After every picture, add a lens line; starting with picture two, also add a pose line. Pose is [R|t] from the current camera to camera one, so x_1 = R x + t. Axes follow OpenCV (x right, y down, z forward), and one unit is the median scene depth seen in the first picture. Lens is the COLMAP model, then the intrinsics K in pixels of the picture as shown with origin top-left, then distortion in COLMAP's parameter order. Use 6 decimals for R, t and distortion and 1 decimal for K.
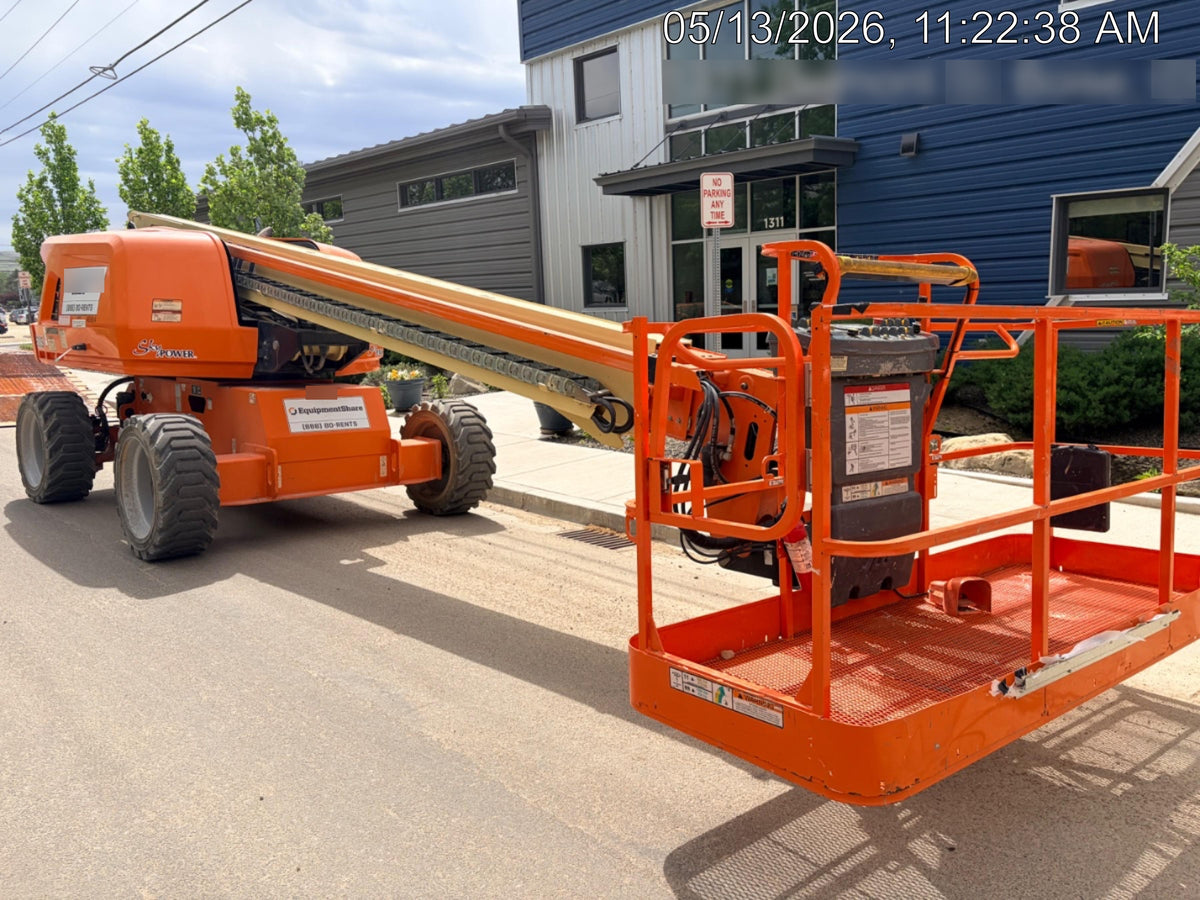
lens RADIAL K [[920.0, 0, 600.0], [0, 920.0, 450.0], [0, 0, 1]] dist [0.036400, -0.073050]
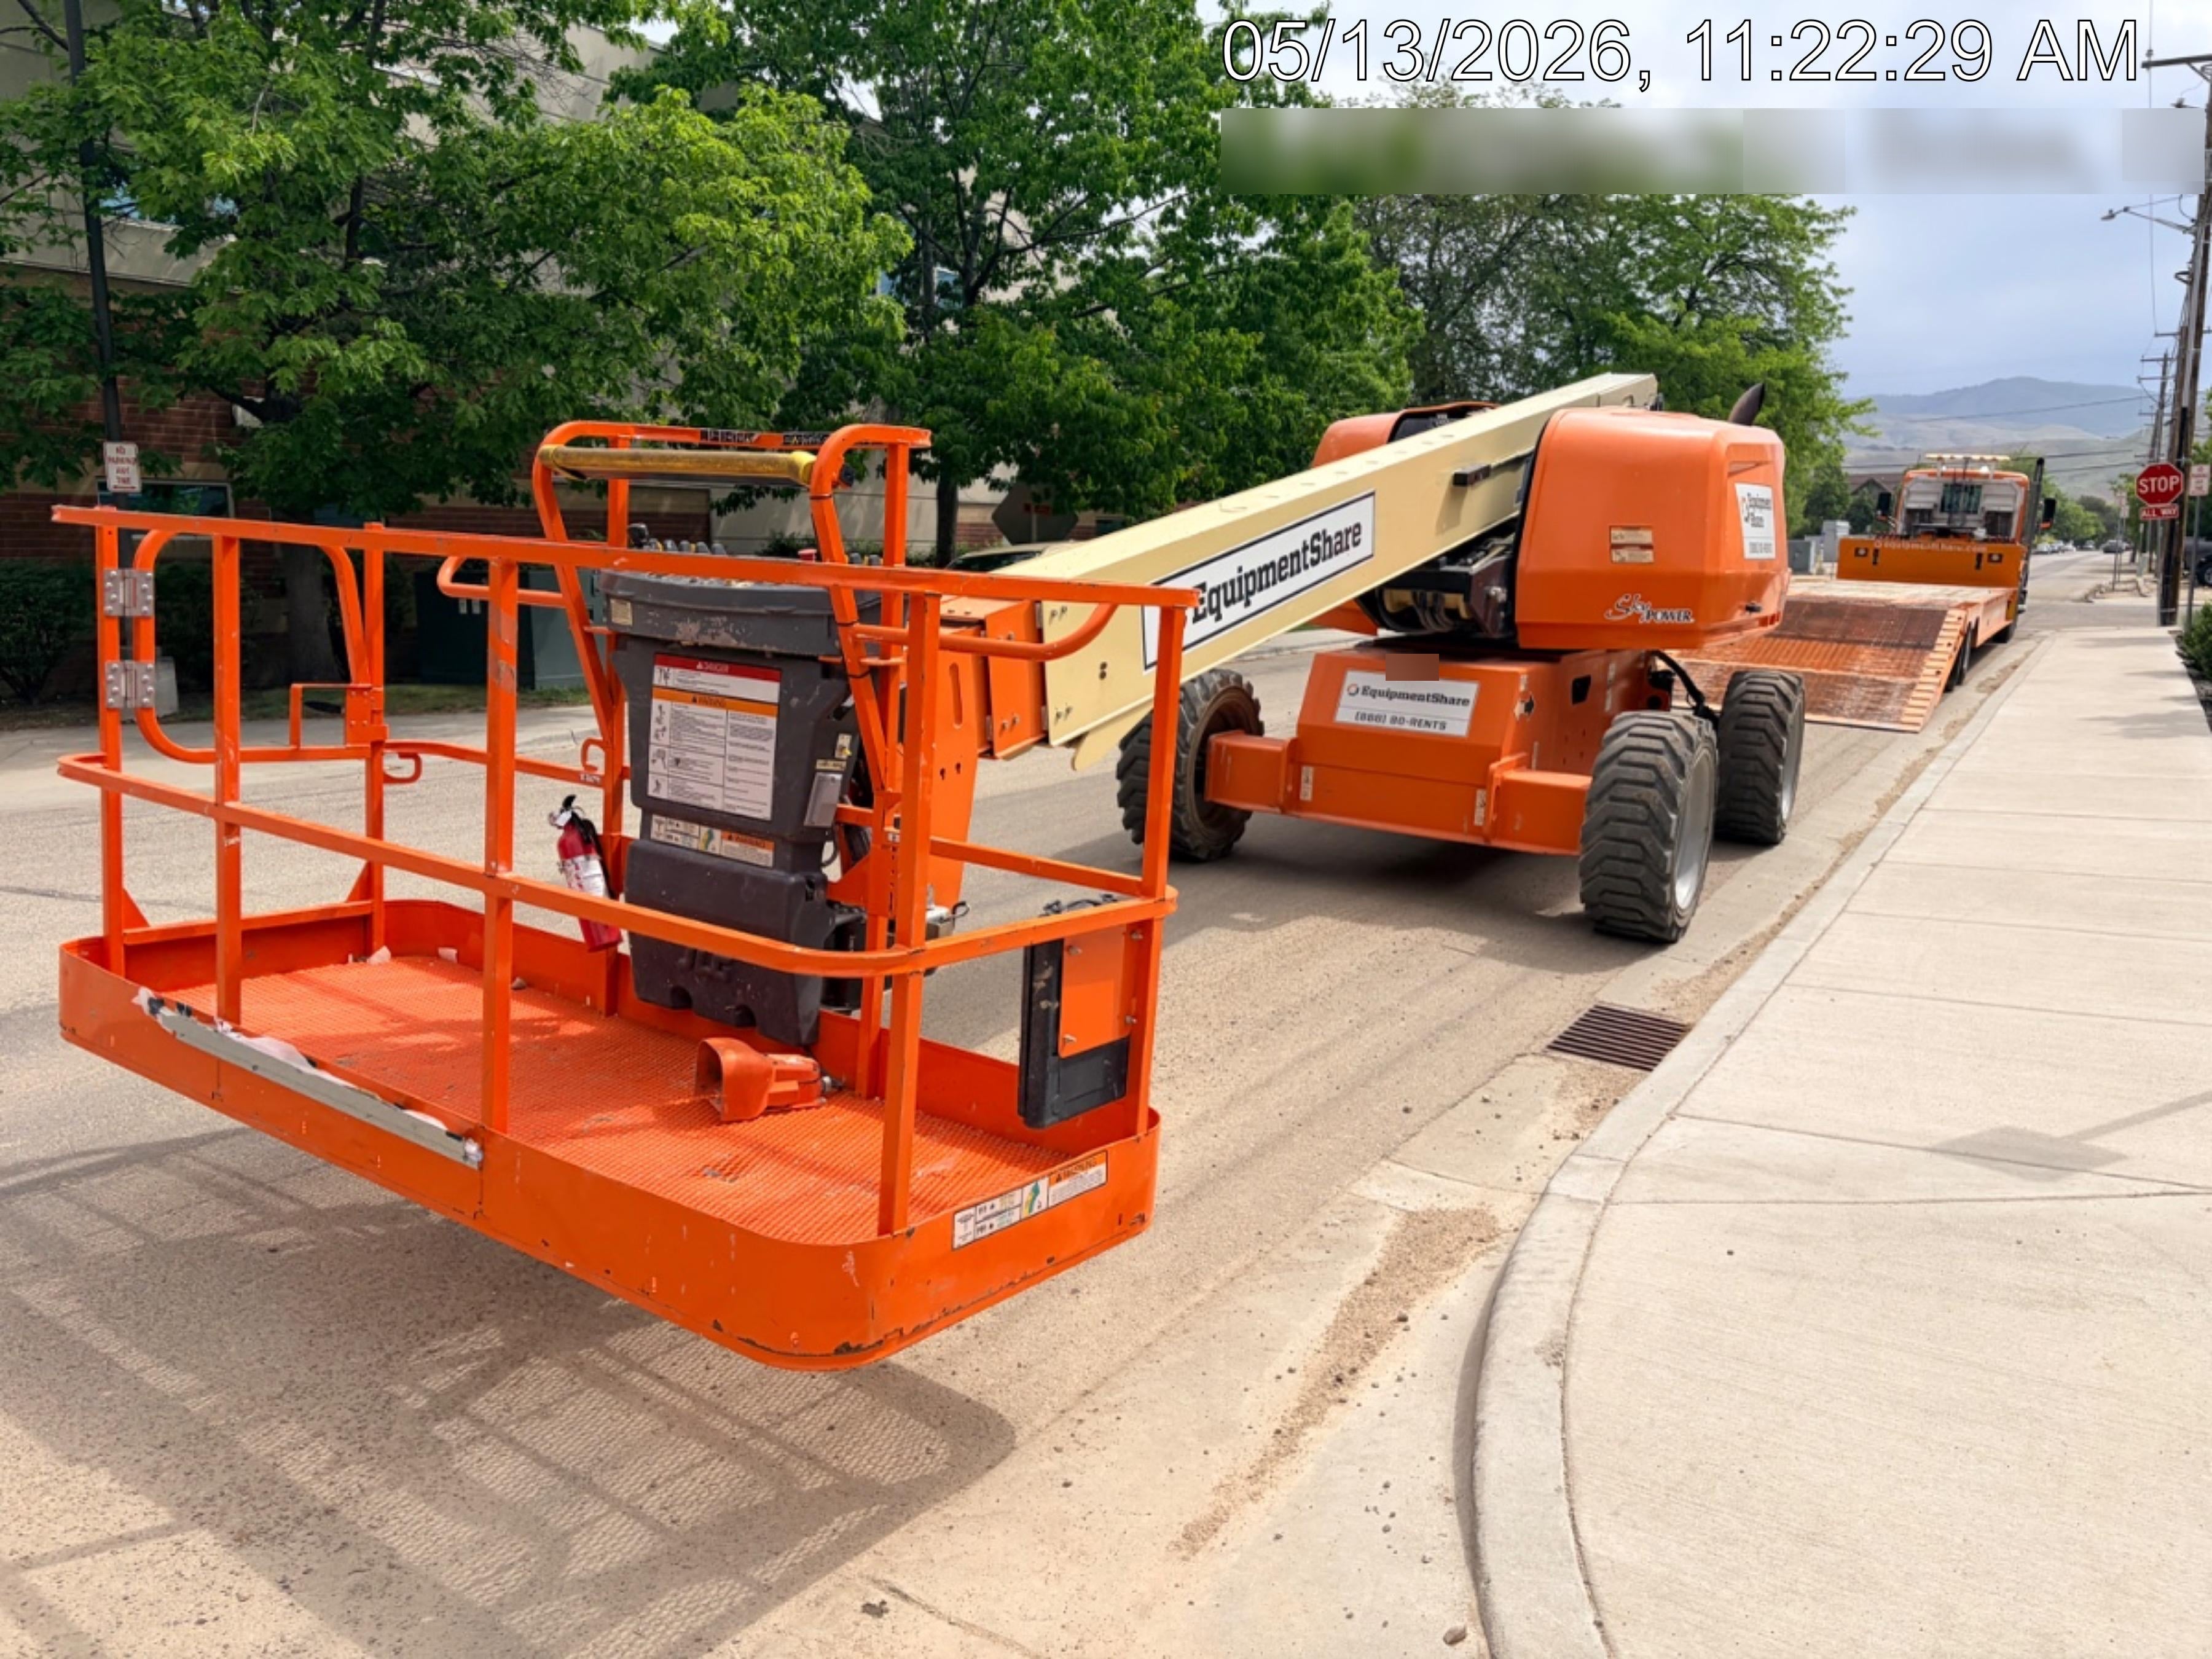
lens RADIAL K [[1695.8, 0, 1106.0], [0, 1695.8, 829.5], [0, 0, 1]] dist [0.036400, -0.073050]
pose [[0.267627, 0.187881, -0.945027, 1.393561], [-0.170423, 0.974571, 0.145491, -0.164840], [0.948331, 0.122117, 0.292840, 0.927751]]
